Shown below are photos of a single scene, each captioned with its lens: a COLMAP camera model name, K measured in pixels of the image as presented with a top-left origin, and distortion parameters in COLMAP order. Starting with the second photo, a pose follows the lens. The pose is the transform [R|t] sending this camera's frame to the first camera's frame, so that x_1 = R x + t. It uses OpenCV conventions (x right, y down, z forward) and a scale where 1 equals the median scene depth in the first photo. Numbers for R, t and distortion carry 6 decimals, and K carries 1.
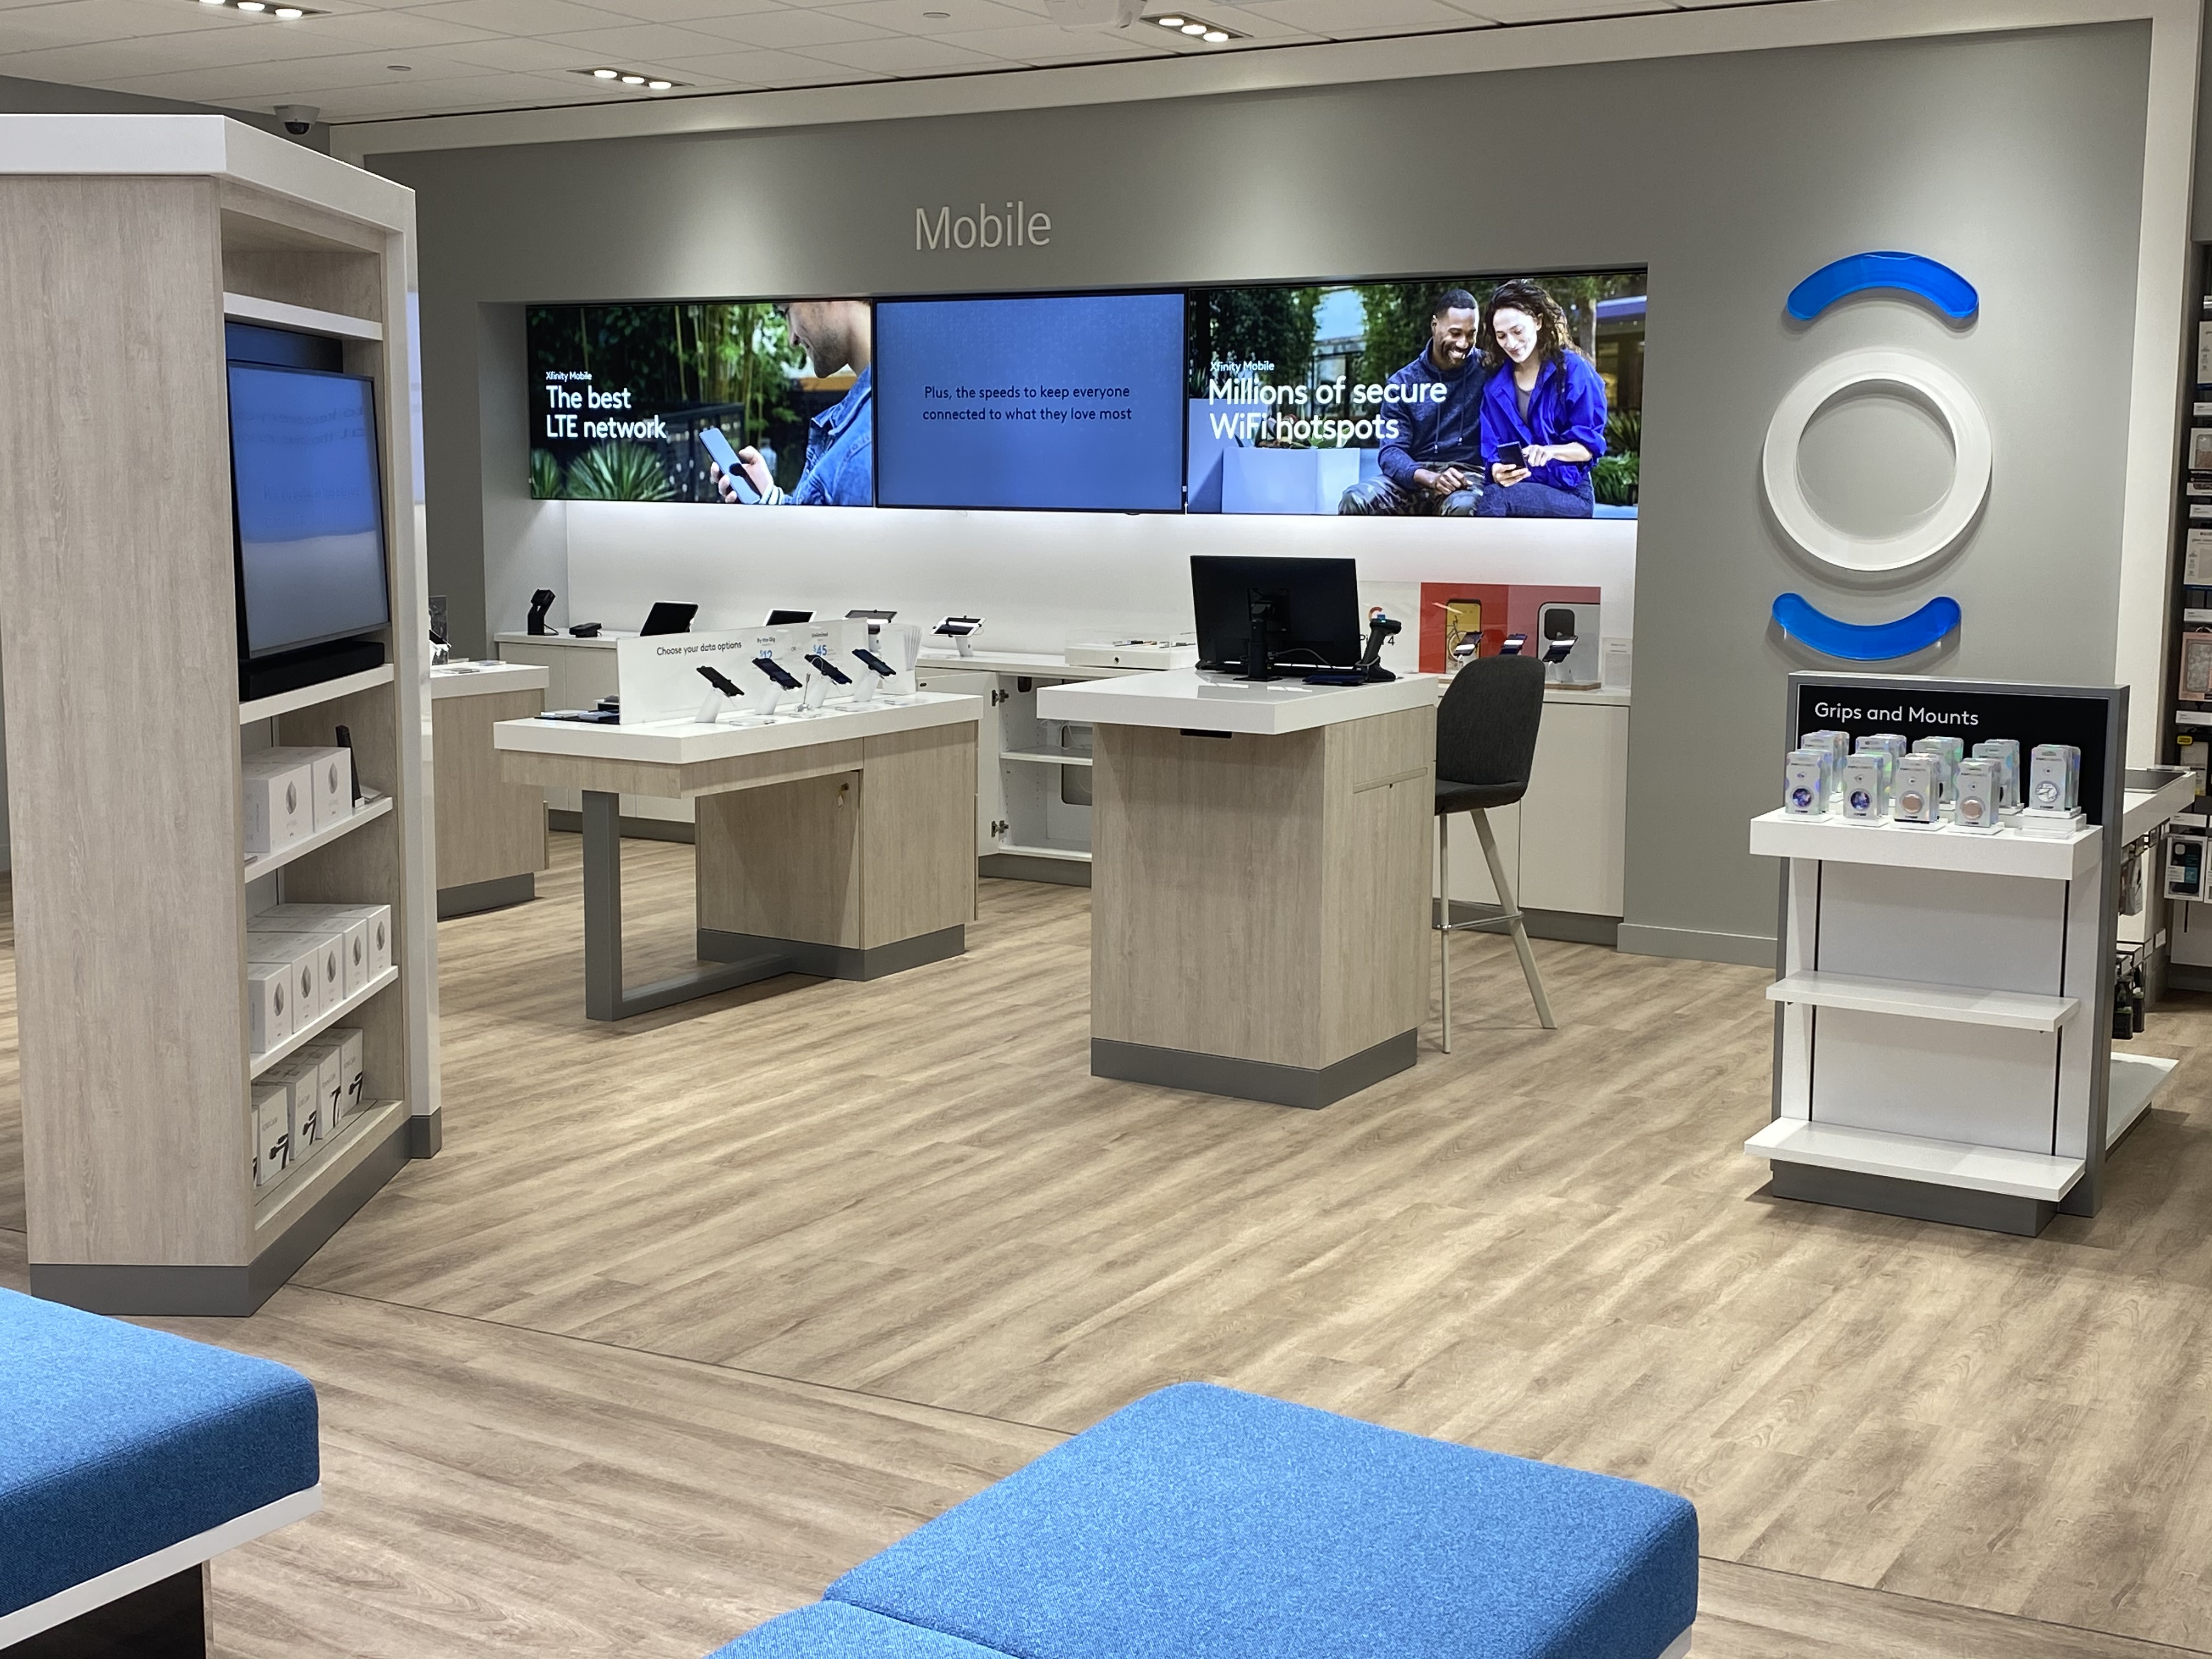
lens RADIAL K [[2570.9, 0, 1101.4], [0, 2570.9, 798.2], [0, 0, 1]] dist [0.235841, -0.913207]
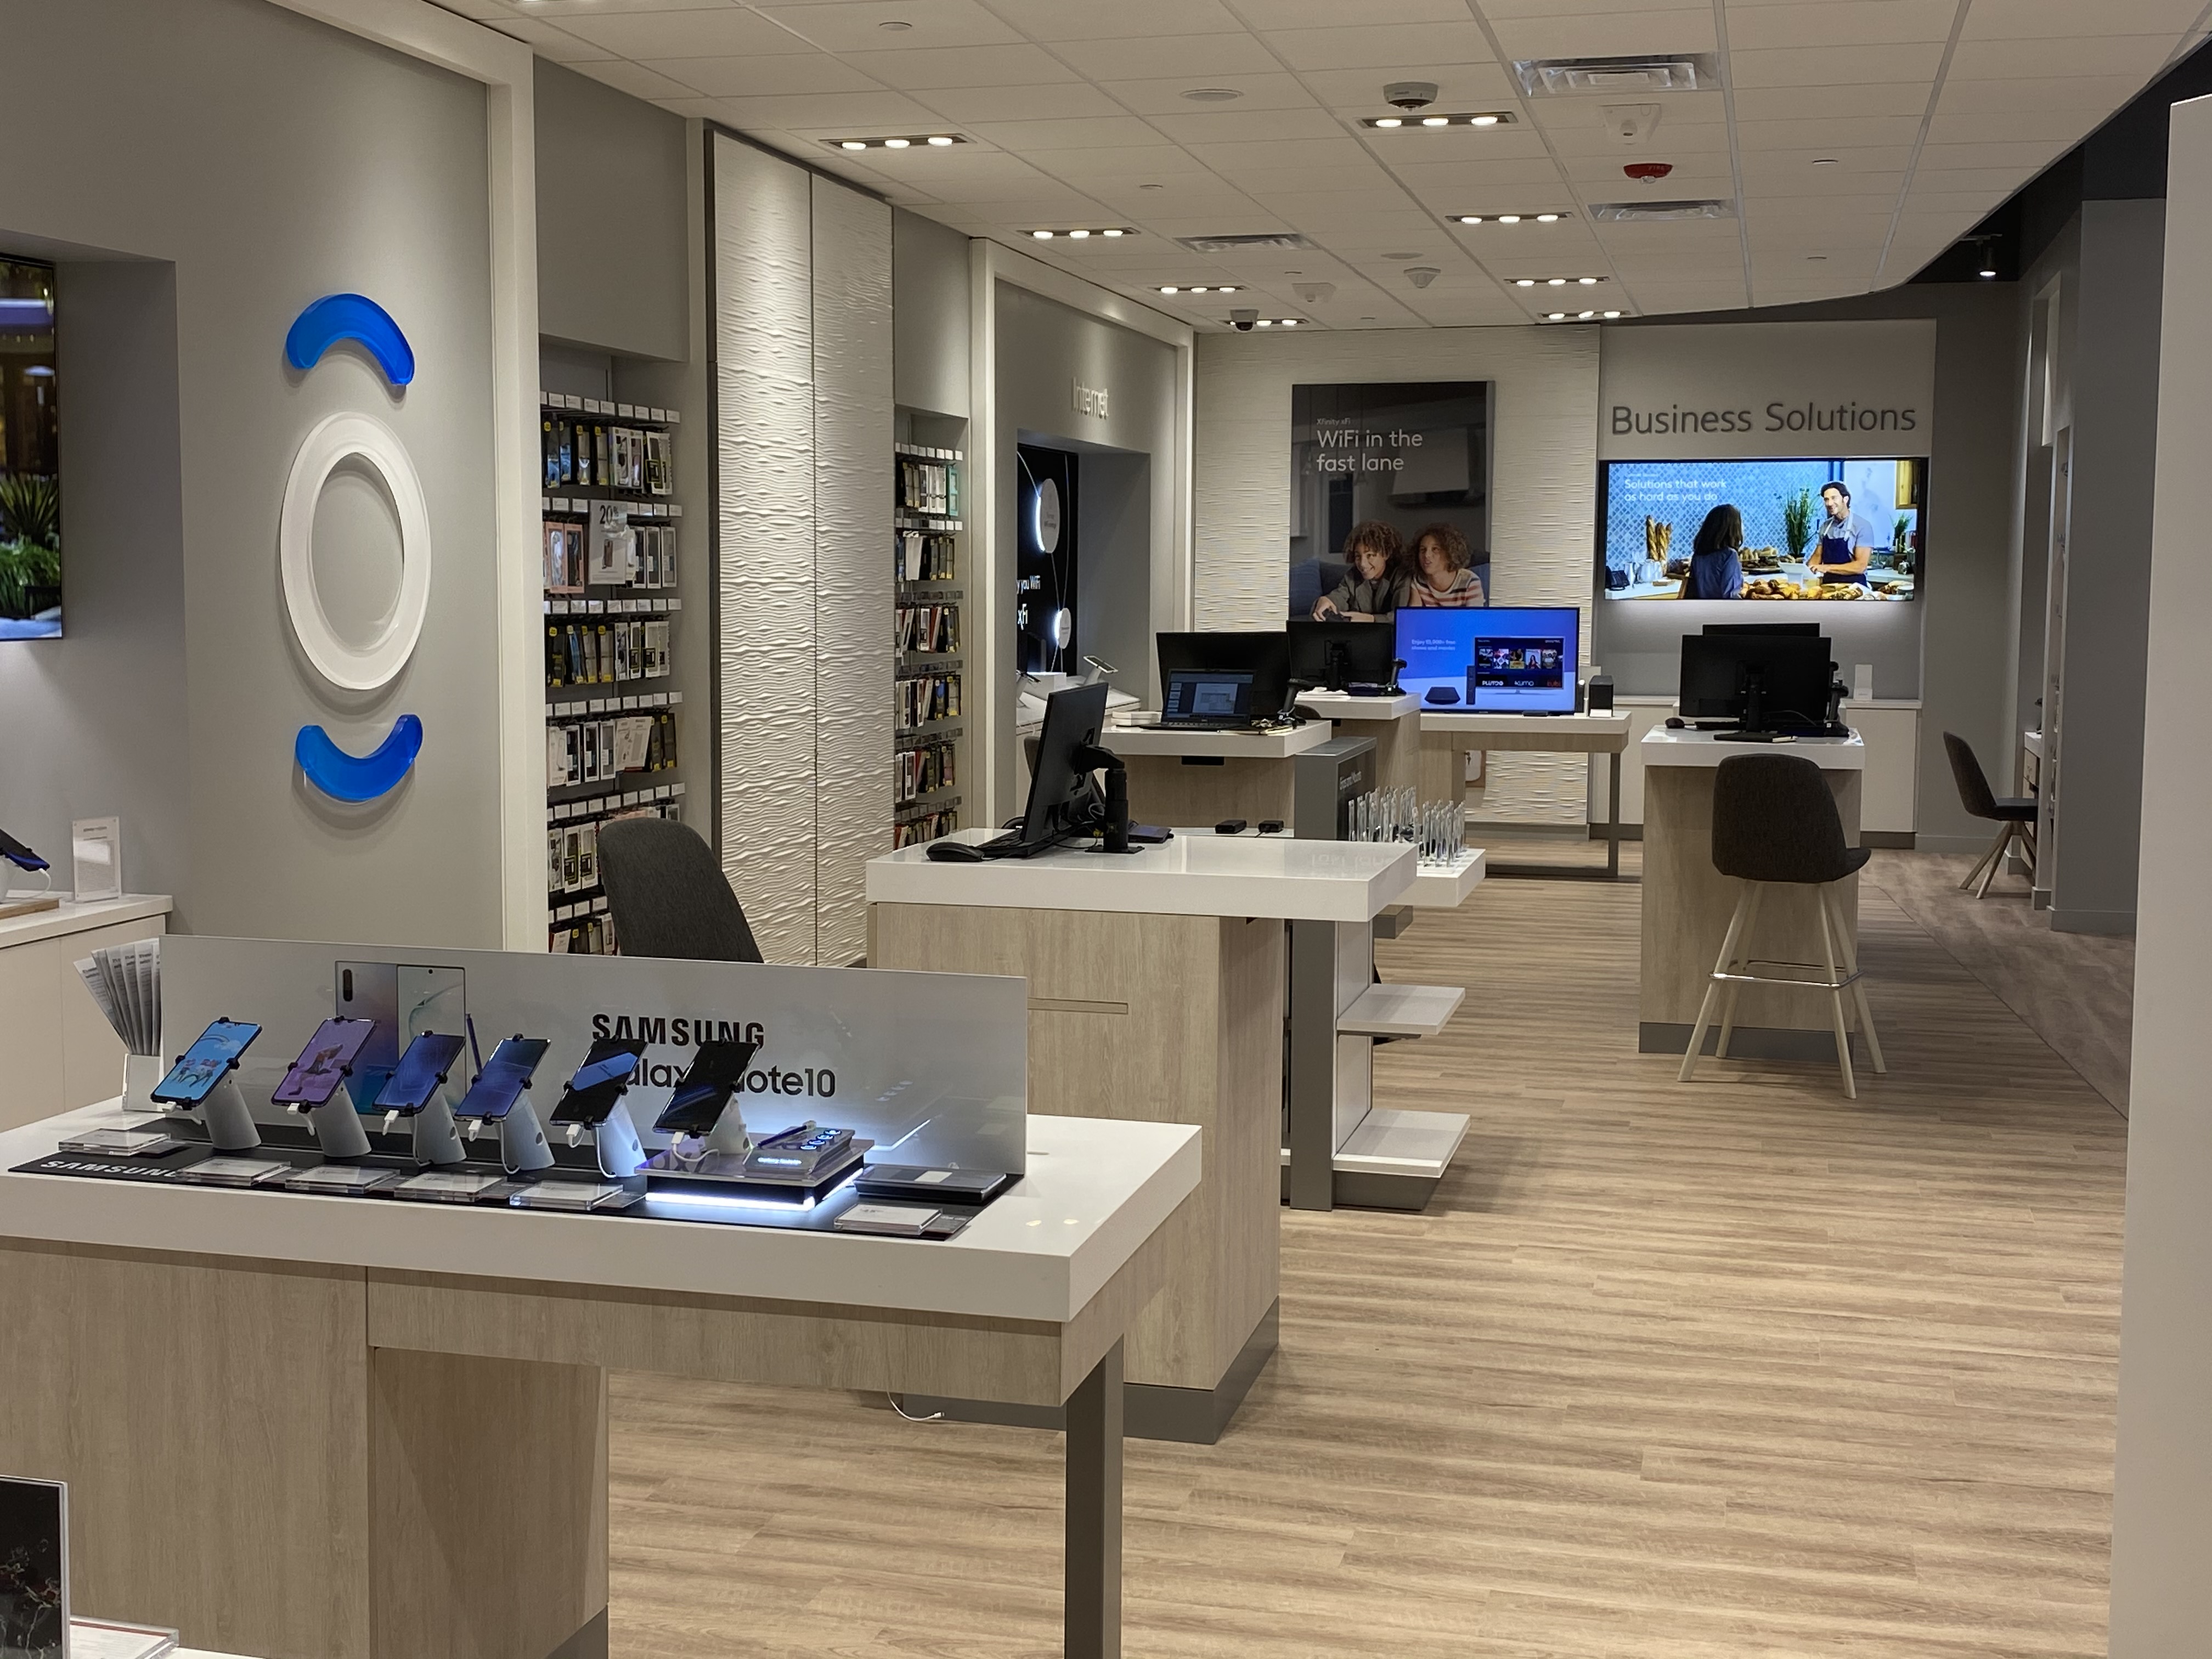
lens RADIAL K [[2623.6, 0, 1071.6], [0, 2623.6, 816.2], [0, 0, 1]] dist [0.147347, -0.427927]
pose [[-0.282376, -0.098165, 0.954268, -0.479617], [0.115157, 0.984089, 0.135309, -0.116542], [-0.952367, 0.148099, -0.266578, 0.880803]]
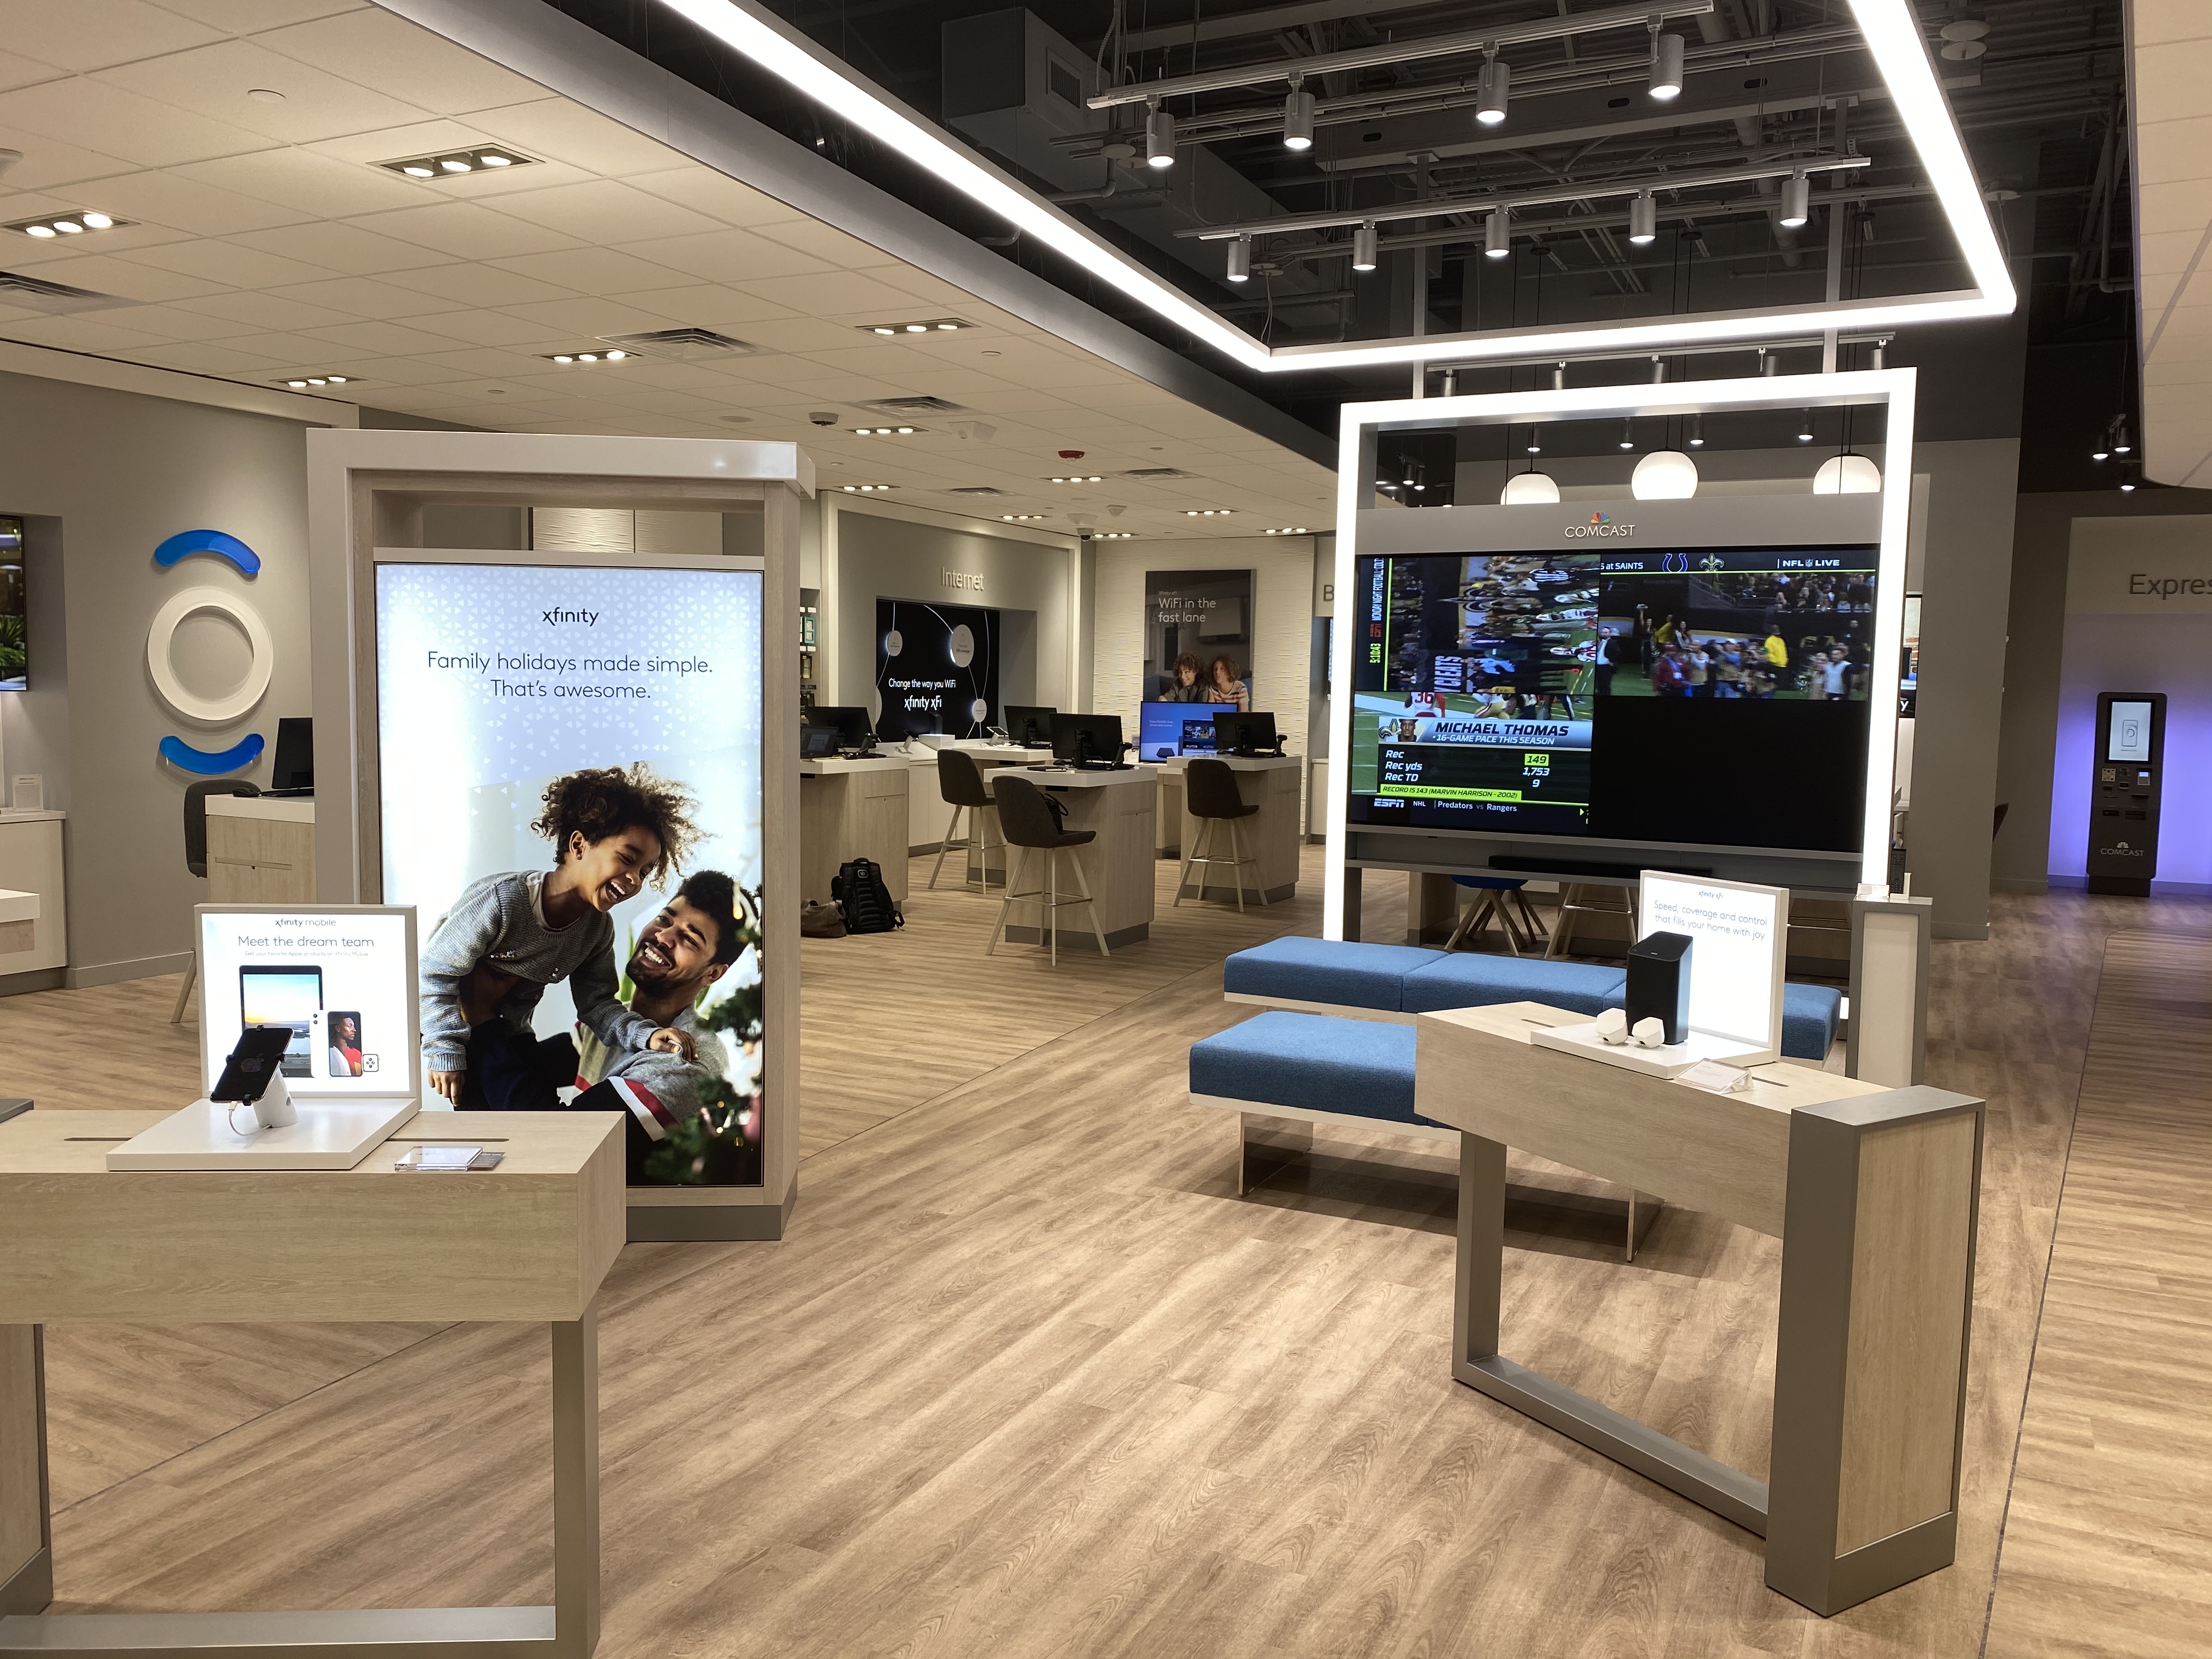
lens RADIAL K [[1664.3, 0, 1106.0], [0, 1664.3, 829.5], [0, 0, 1]] dist [0.005803, -0.005537]
pose [[-0.082269, -0.097541, 0.991825, -0.708904], [0.106026, 0.988694, 0.106027, -0.061253], [-0.990954, 0.113882, -0.070997, 0.449667]]
